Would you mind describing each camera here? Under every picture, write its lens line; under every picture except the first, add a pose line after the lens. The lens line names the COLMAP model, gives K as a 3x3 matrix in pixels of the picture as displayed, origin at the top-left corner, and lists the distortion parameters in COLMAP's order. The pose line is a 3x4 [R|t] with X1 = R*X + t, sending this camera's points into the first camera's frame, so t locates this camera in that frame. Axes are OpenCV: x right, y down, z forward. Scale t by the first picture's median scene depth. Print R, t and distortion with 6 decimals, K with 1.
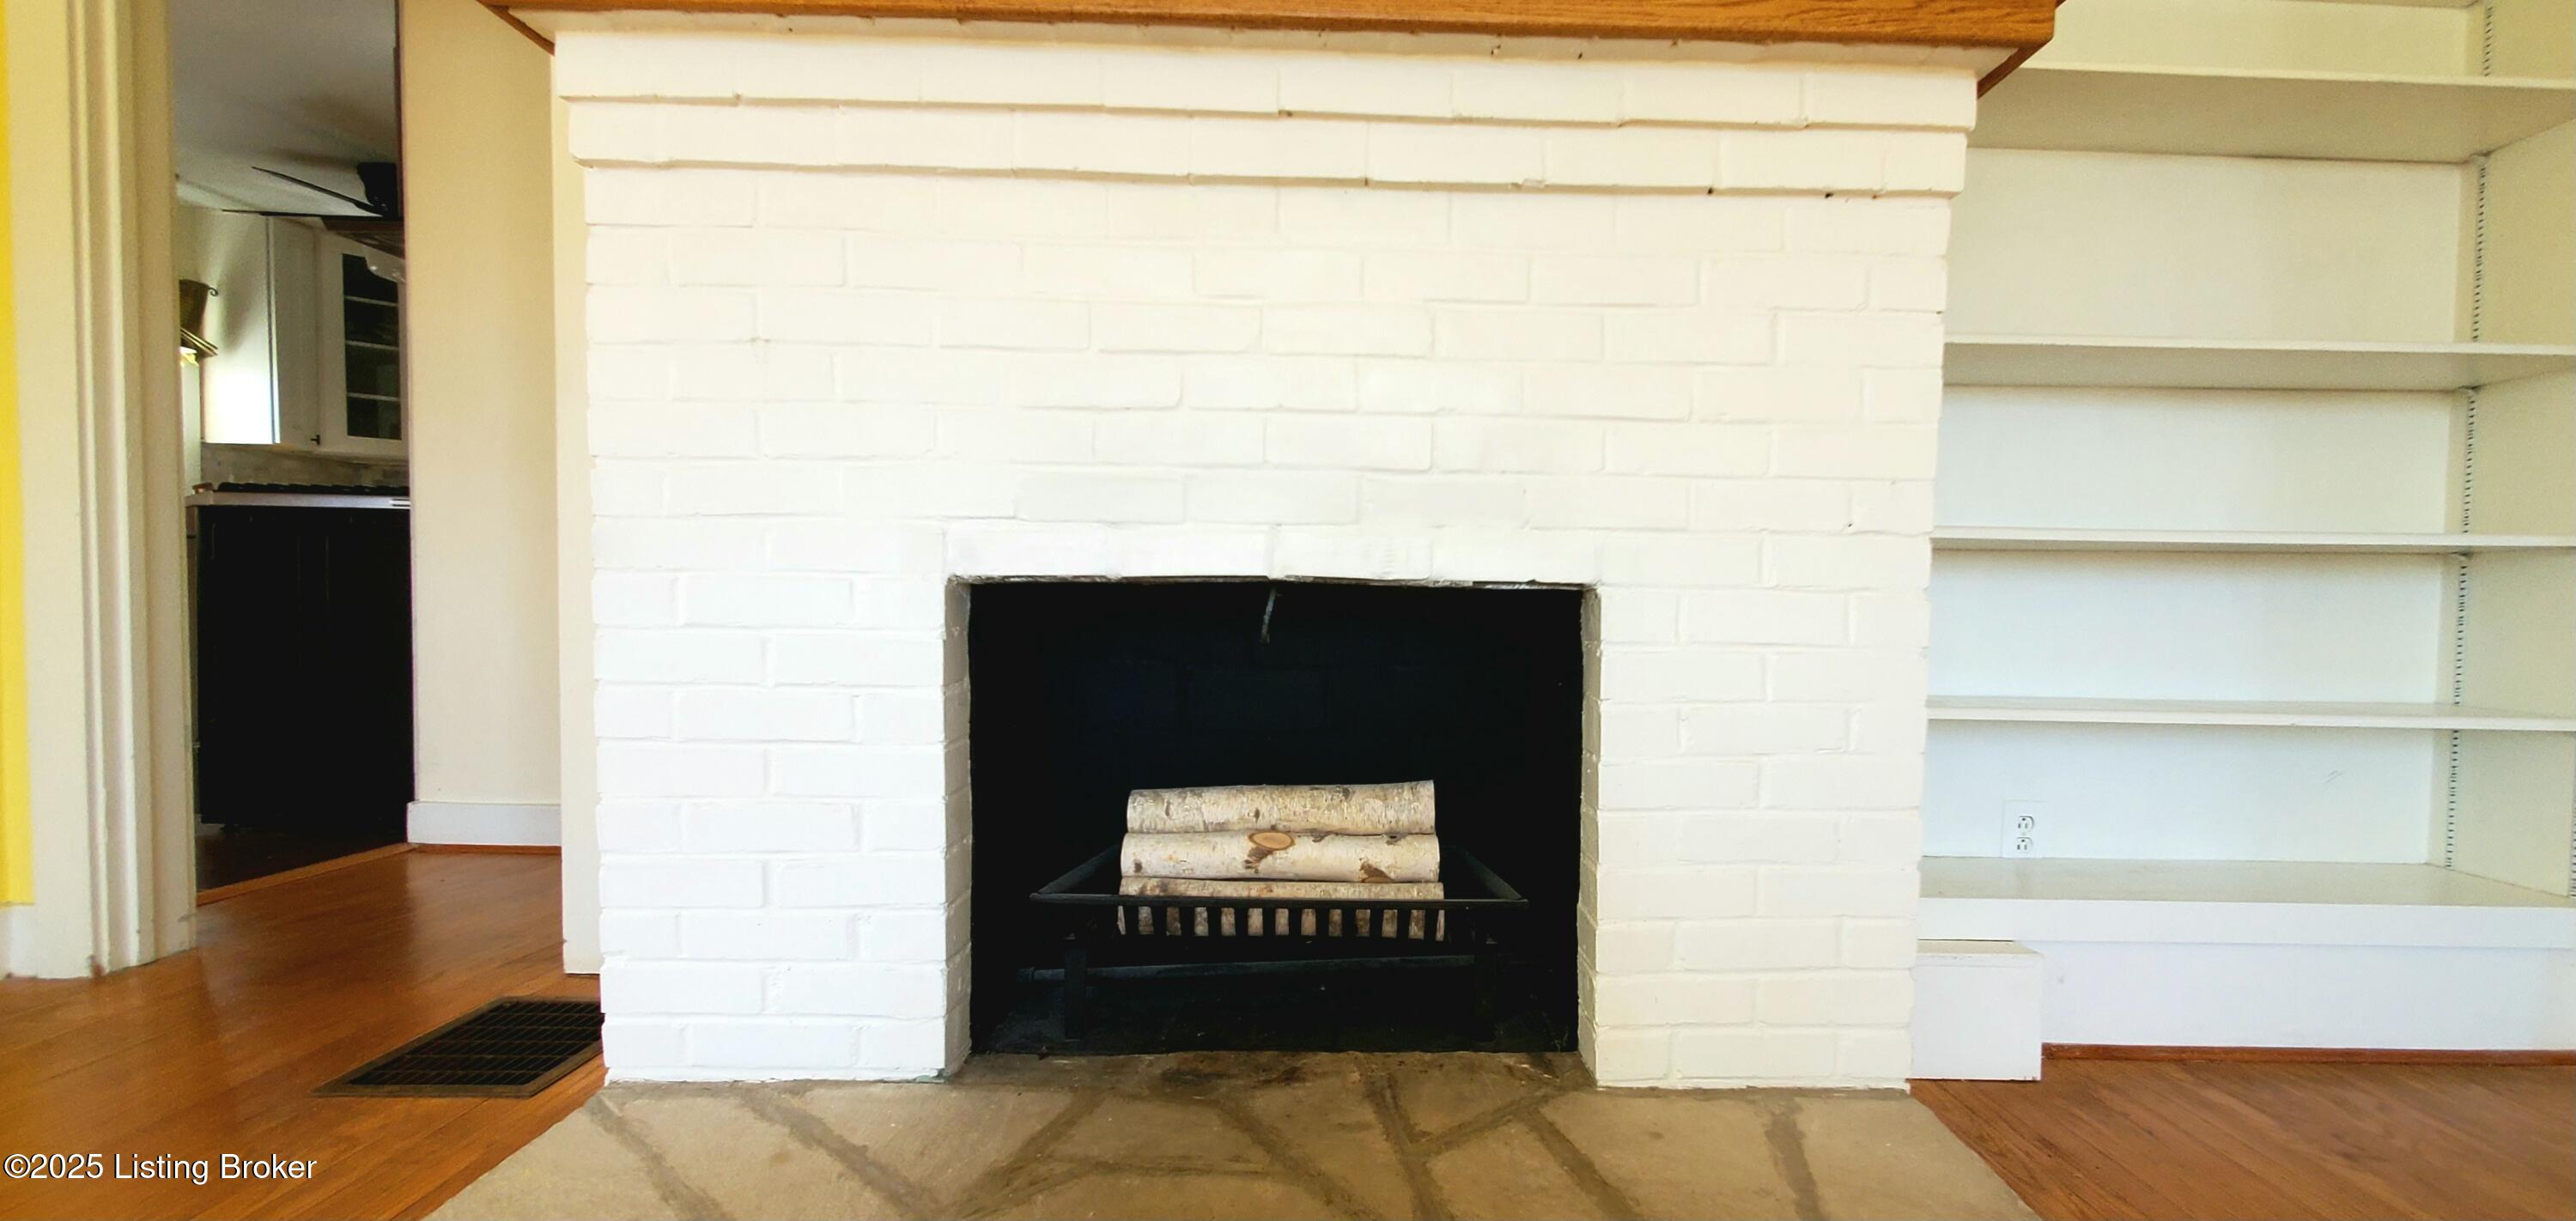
lens RADIAL K [[1191.4, 0, 1336.6], [0, 1191.4, 645.0], [0, 0, 1]] dist [0.000450, 0.000218]
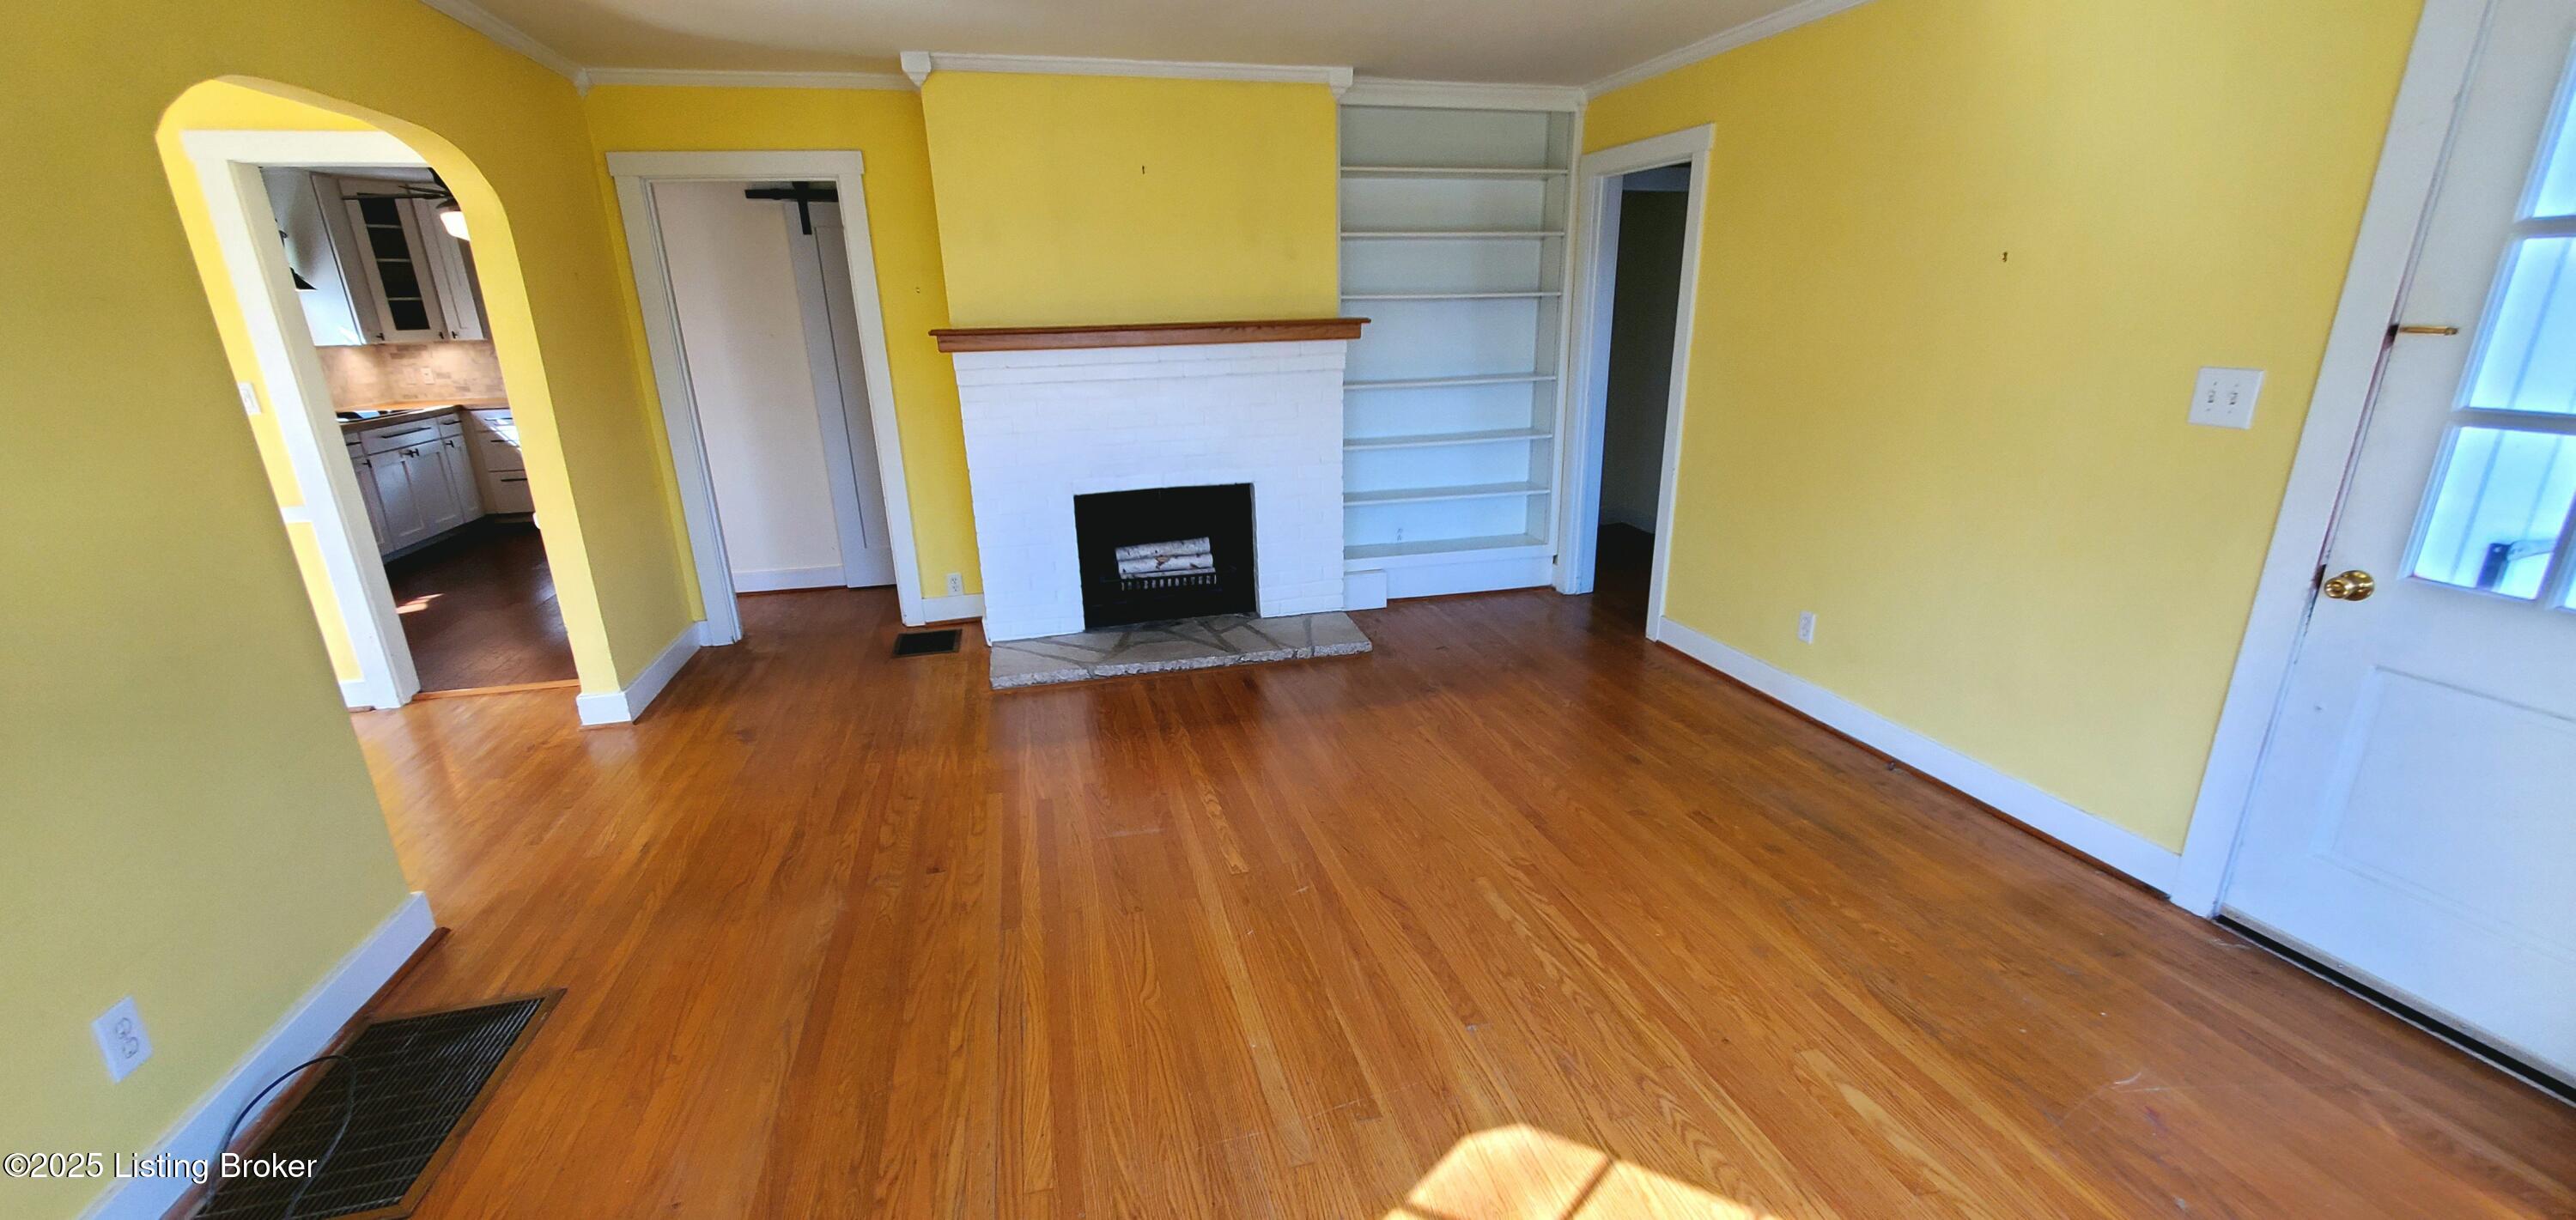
lens RADIAL K [[1038.1, 0, 1287.5], [0, 1038.1, 640.6], [0, 0, 1]] dist [0.006337, -0.000550]
pose [[0.973296, -0.103197, 0.205052, -0.343000], [0.046217, 0.963055, 0.265309, -0.381594], [-0.224855, -0.248747, 0.942107, -1.921145]]
